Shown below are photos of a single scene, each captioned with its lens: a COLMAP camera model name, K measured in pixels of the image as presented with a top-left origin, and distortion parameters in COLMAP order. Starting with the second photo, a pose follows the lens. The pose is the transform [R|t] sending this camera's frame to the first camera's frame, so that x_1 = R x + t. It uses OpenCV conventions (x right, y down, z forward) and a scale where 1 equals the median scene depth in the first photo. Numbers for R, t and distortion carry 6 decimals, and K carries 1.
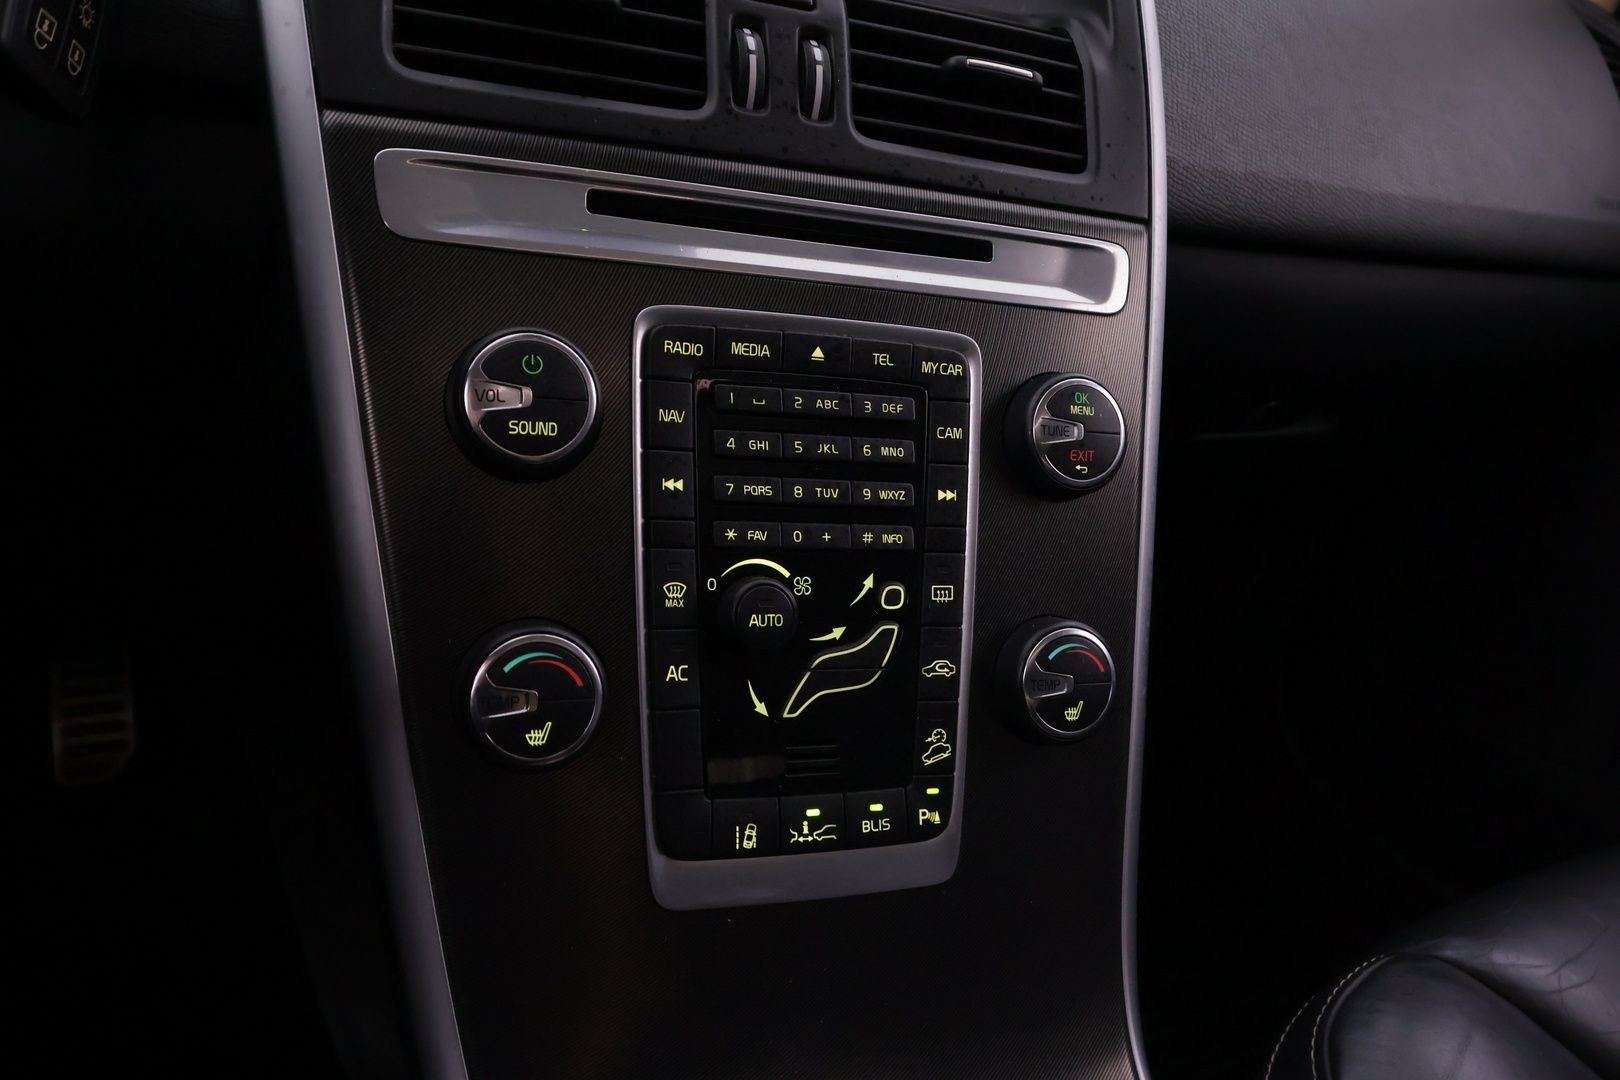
lens RADIAL K [[1191.5, 0, 810.0], [0, 1191.5, 540.0], [0, 0, 1]] dist [0.000941, 0.004796]
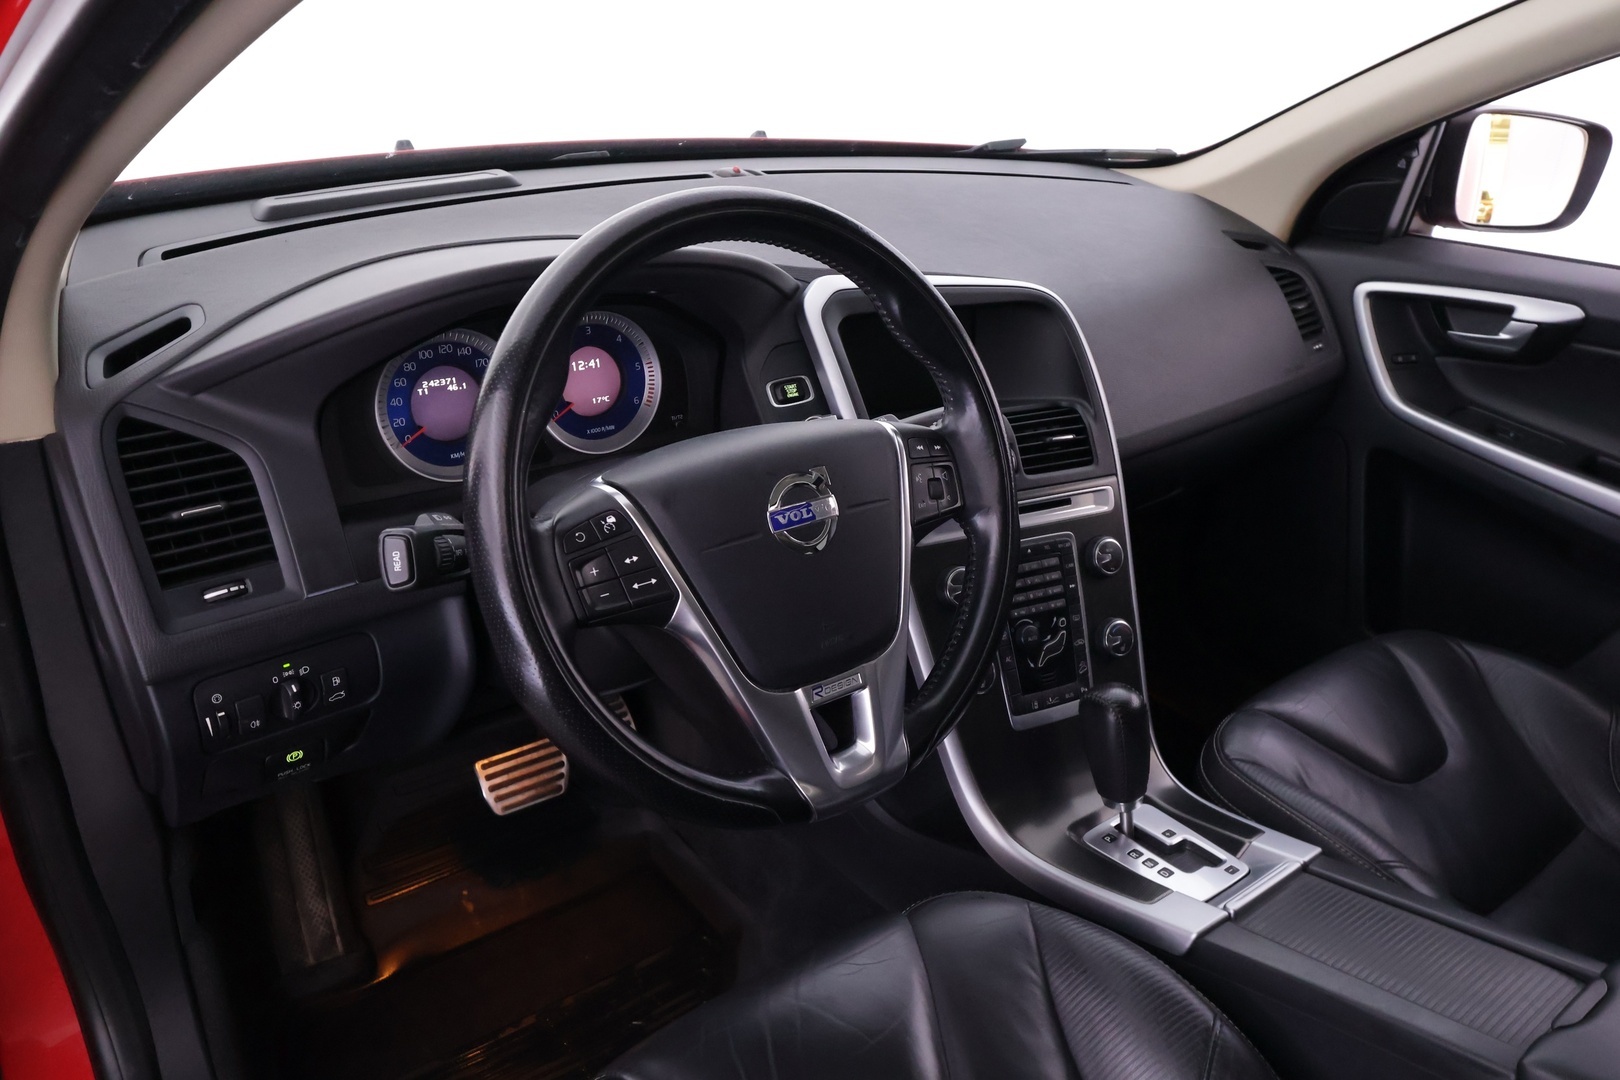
lens RADIAL K [[1191.5, 0, 810.0], [0, 1191.5, 540.0], [0, 0, 1]] dist [0.000941, 0.004796]
pose [[0.980756, -0.172720, 0.091026, -0.822085], [0.168138, 0.984179, 0.055863, -0.448046], [-0.099234, -0.039483, 0.994281, -2.012688]]
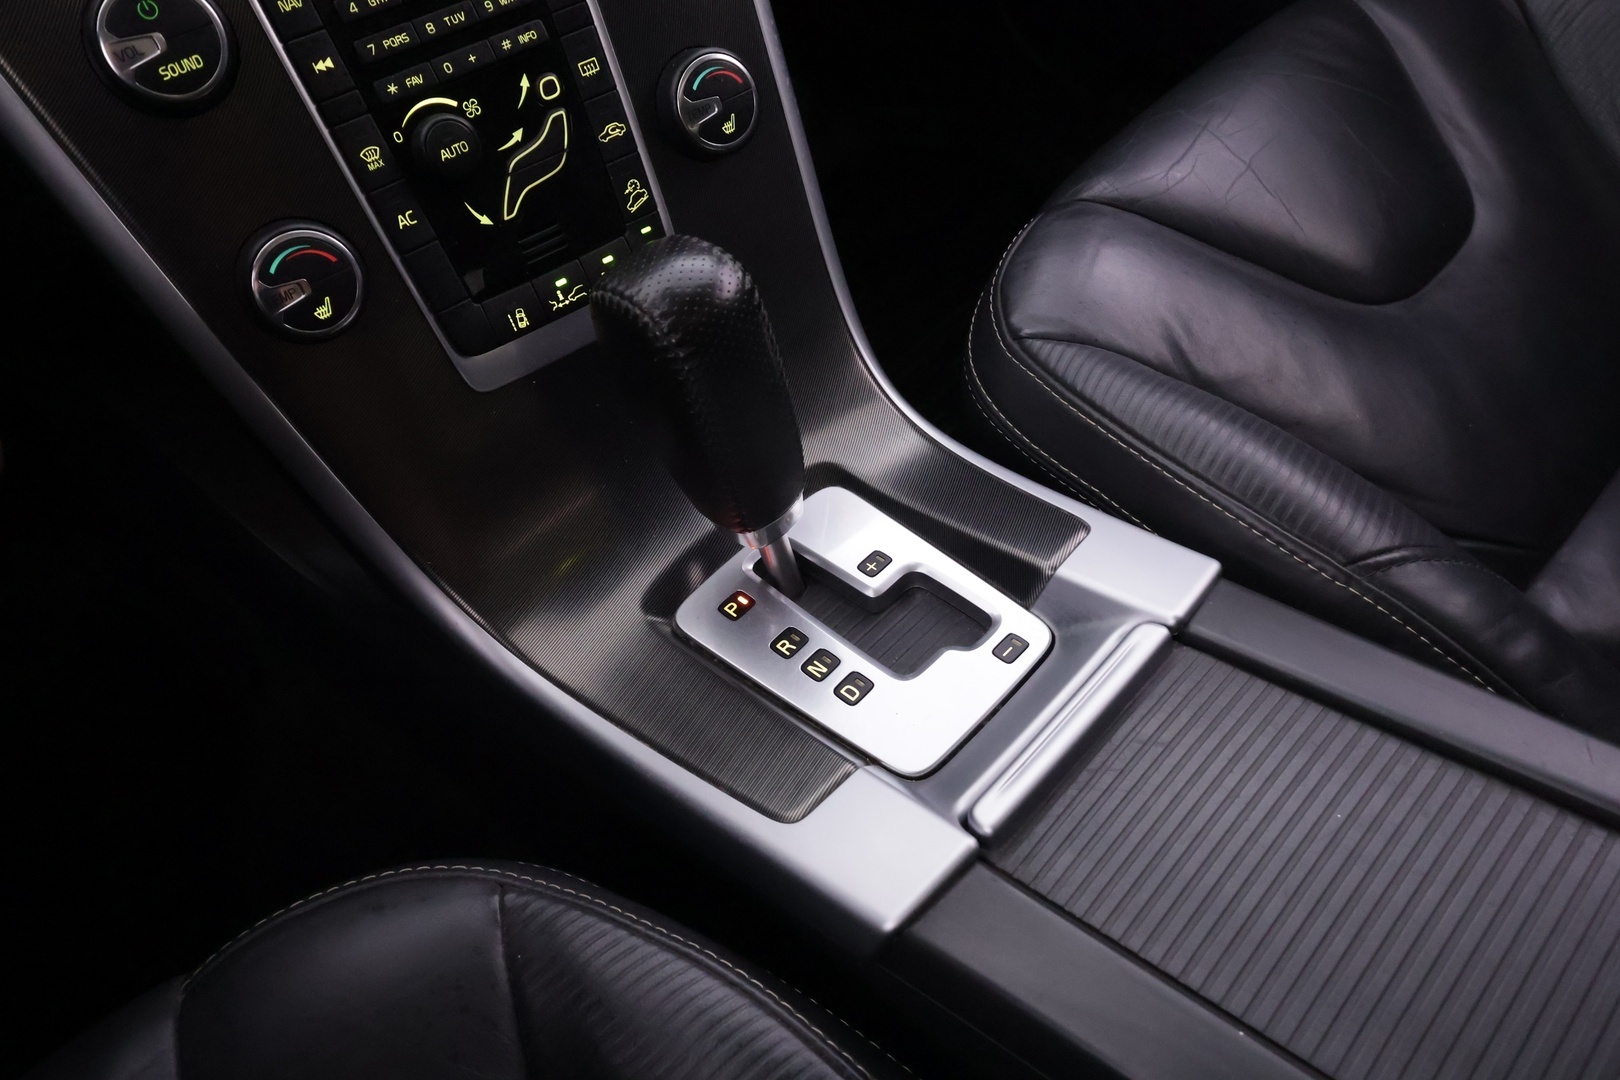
lens RADIAL K [[1191.5, 0, 810.0], [0, 1191.5, 540.0], [0, 0, 1]] dist [0.000941, 0.004796]
pose [[0.925250, -0.378509, 0.025377, 0.109072], [0.322950, 0.821003, 0.470805, -0.056619], [-0.199039, -0.427417, 0.881872, -0.282798]]
